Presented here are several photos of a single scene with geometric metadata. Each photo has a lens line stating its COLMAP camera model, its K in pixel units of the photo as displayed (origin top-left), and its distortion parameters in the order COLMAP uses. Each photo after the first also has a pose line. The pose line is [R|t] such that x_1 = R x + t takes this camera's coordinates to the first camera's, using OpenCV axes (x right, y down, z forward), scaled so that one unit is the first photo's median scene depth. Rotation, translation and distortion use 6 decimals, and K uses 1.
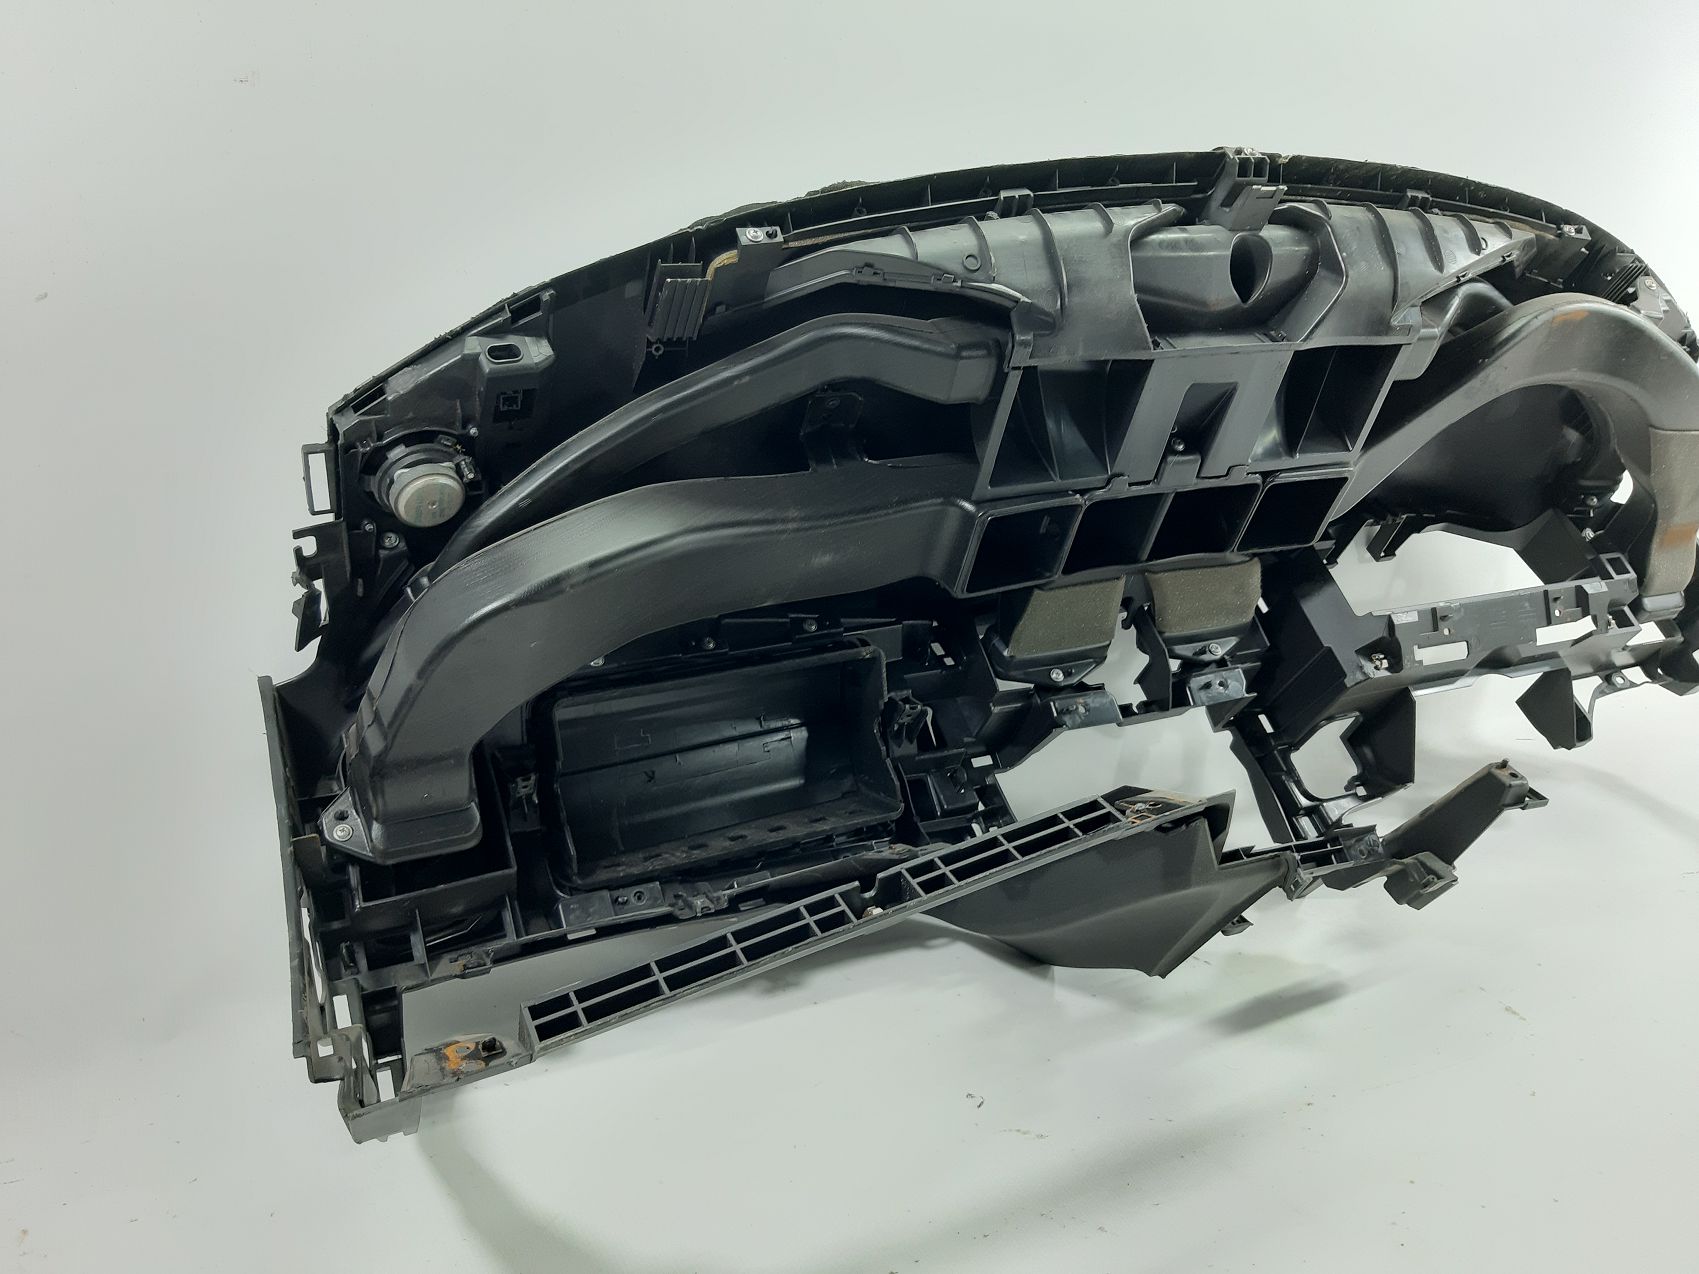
lens RADIAL K [[1369.2, 0, 828.3], [0, 1369.2, 638.3], [0, 0, 1]] dist [0.074542, -0.161752]
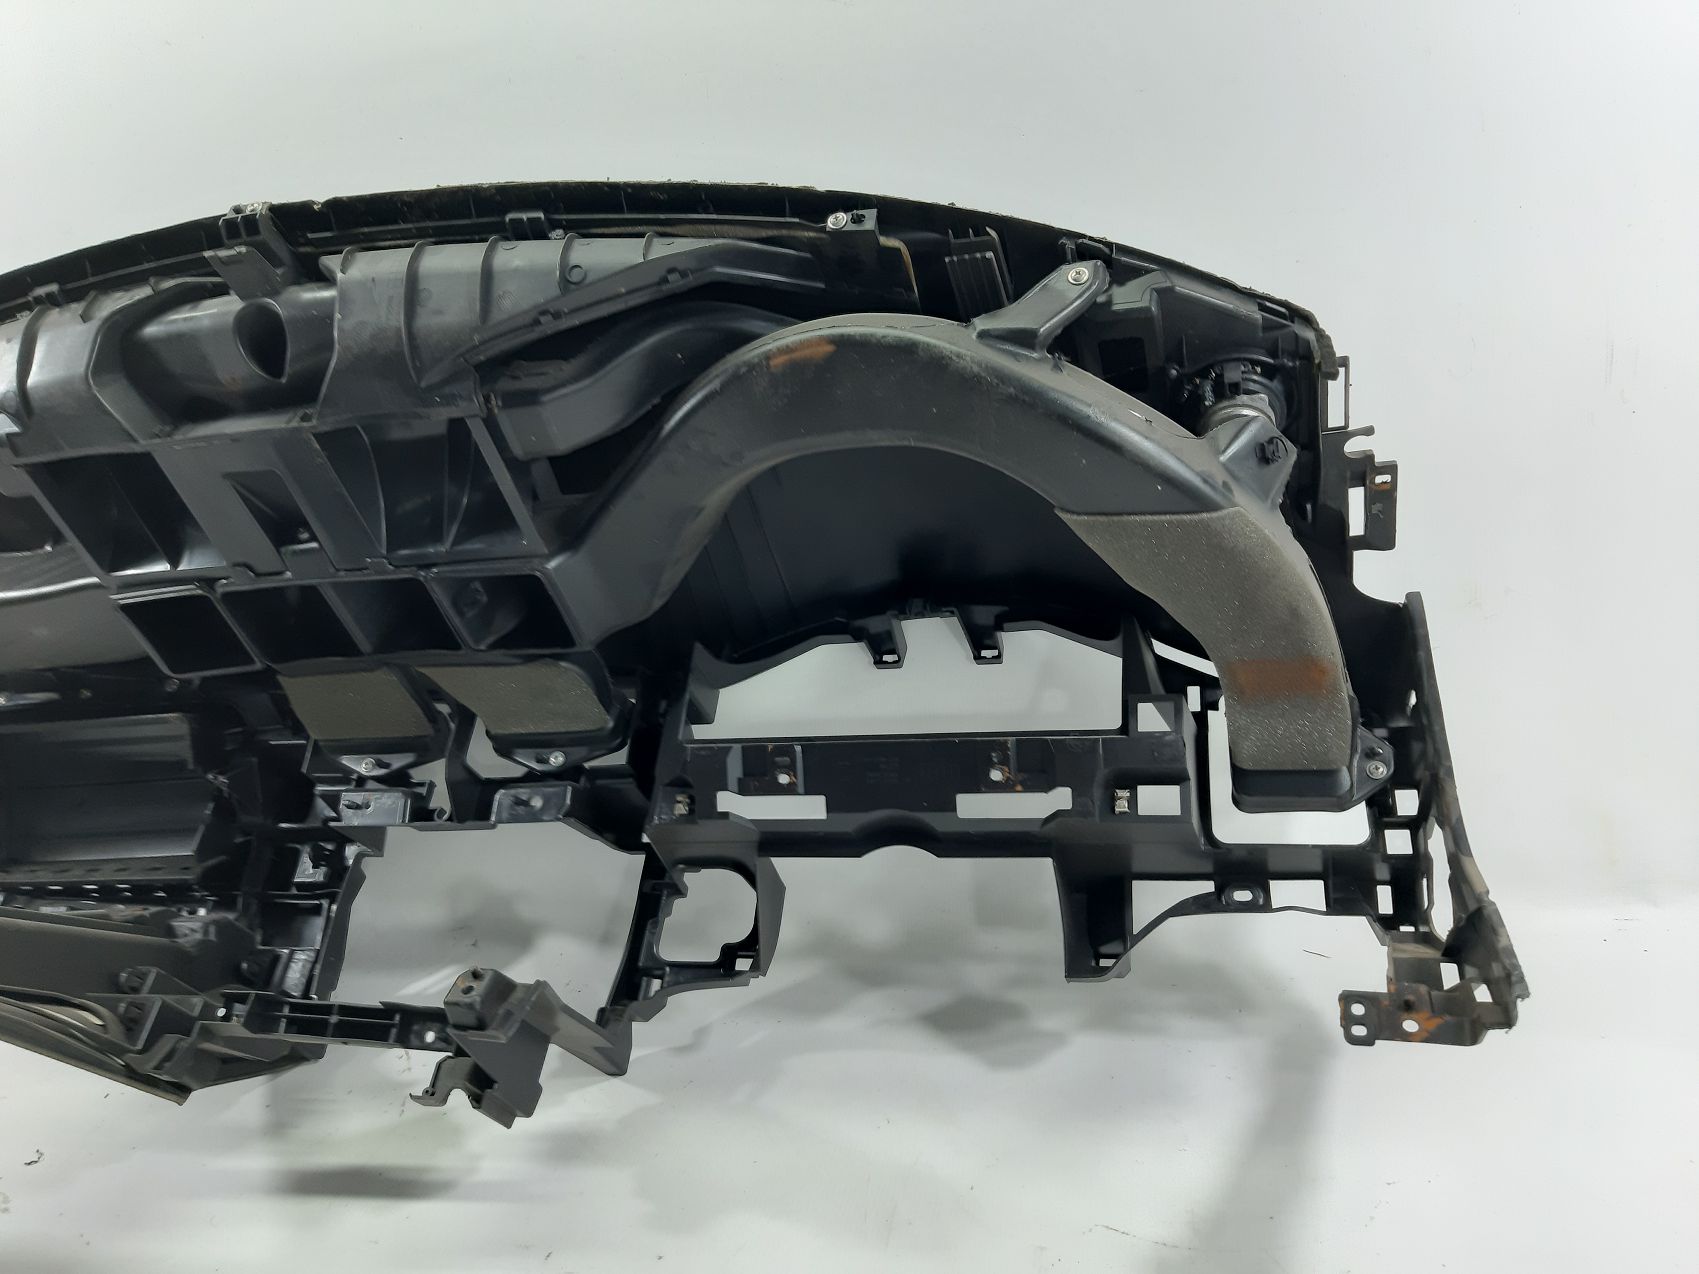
lens RADIAL K [[1364.4, 0, 827.3], [0, 1364.4, 633.1], [0, 0, 1]] dist [0.126038, -0.311857]
pose [[0.758267, 0.094994, -0.644987, 1.240997], [-0.056211, 0.995169, 0.080486, -0.190983], [0.649517, -0.024775, 0.759944, 0.616200]]
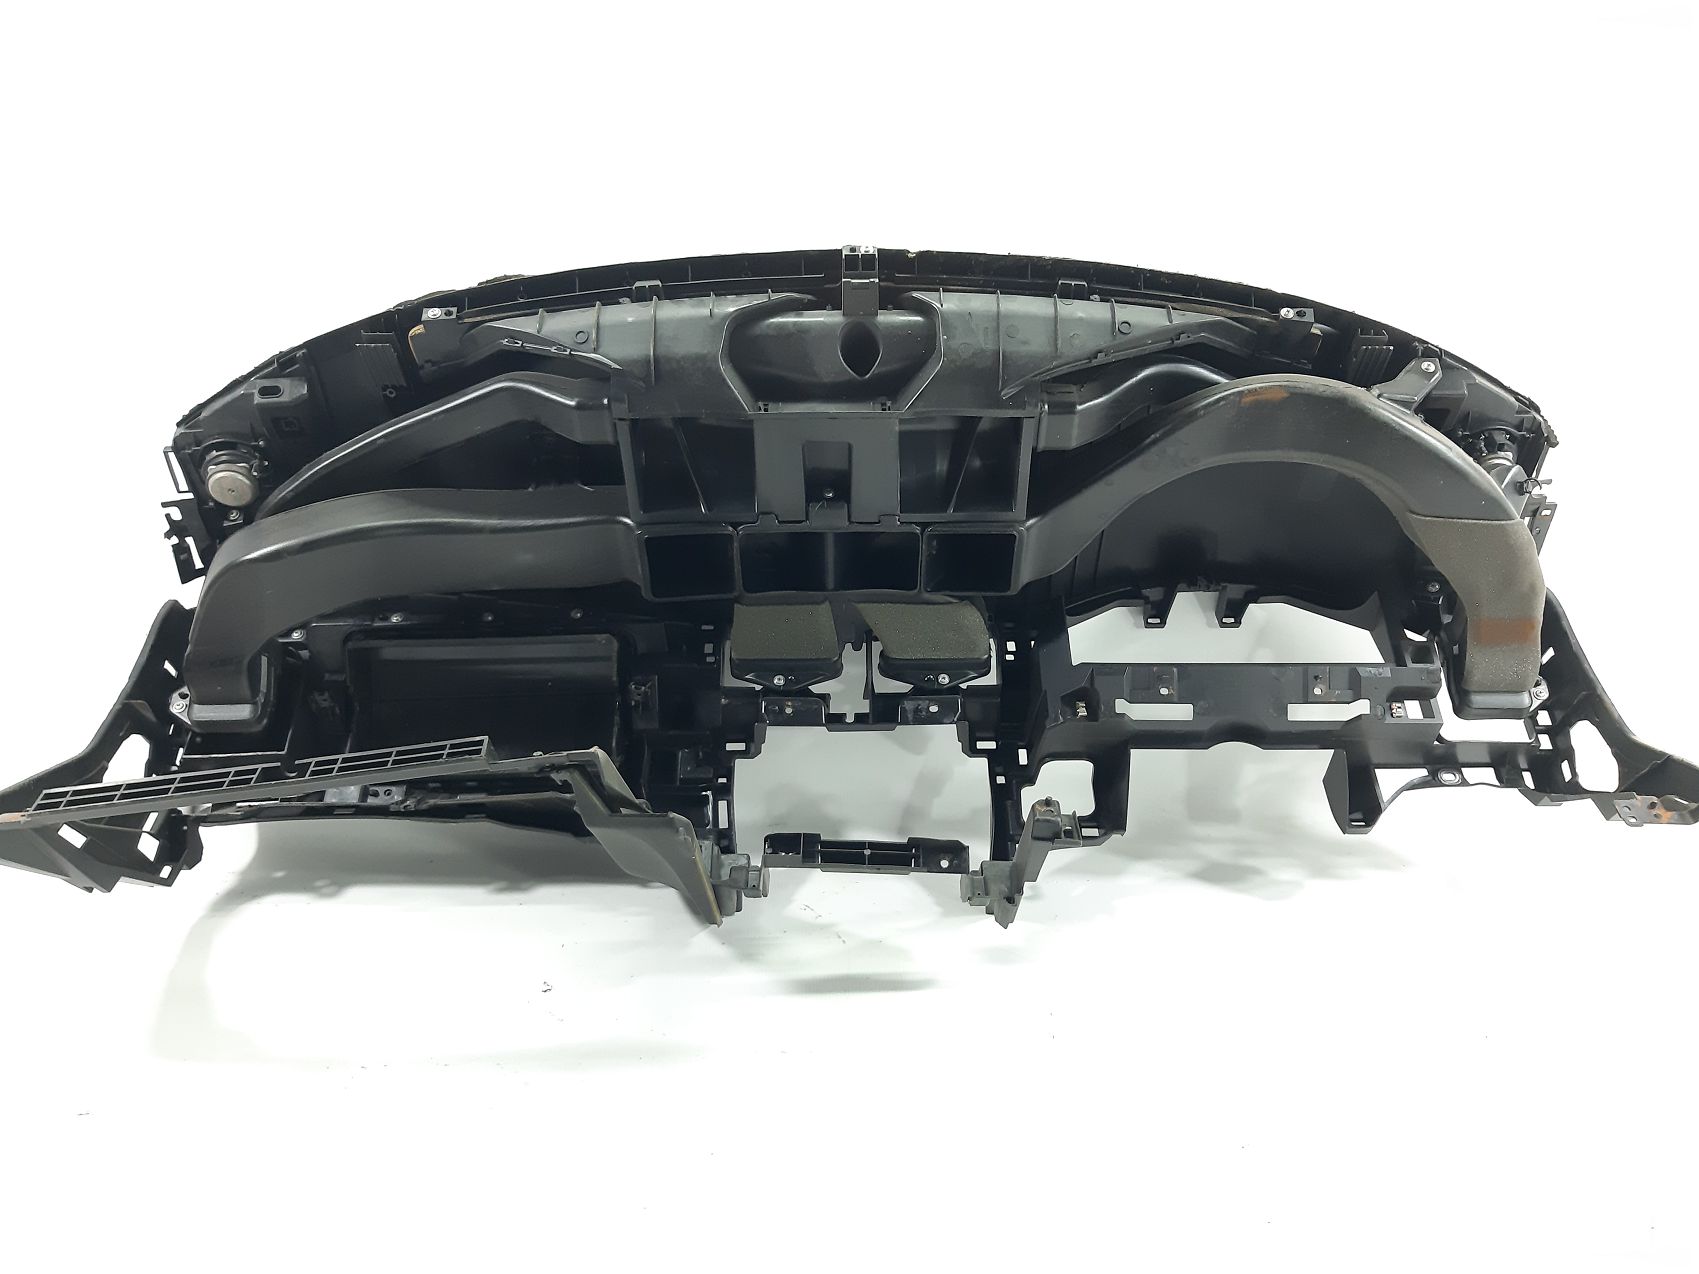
lens RADIAL K [[1369.2, 0, 828.3], [0, 1369.2, 638.3], [0, 0, 1]] dist [0.074542, -0.161752]
pose [[0.905914, 0.118865, -0.406437, 0.848502], [-0.122286, 0.992338, 0.017651, -0.043159], [0.405421, 0.033711, 0.913508, -0.076126]]
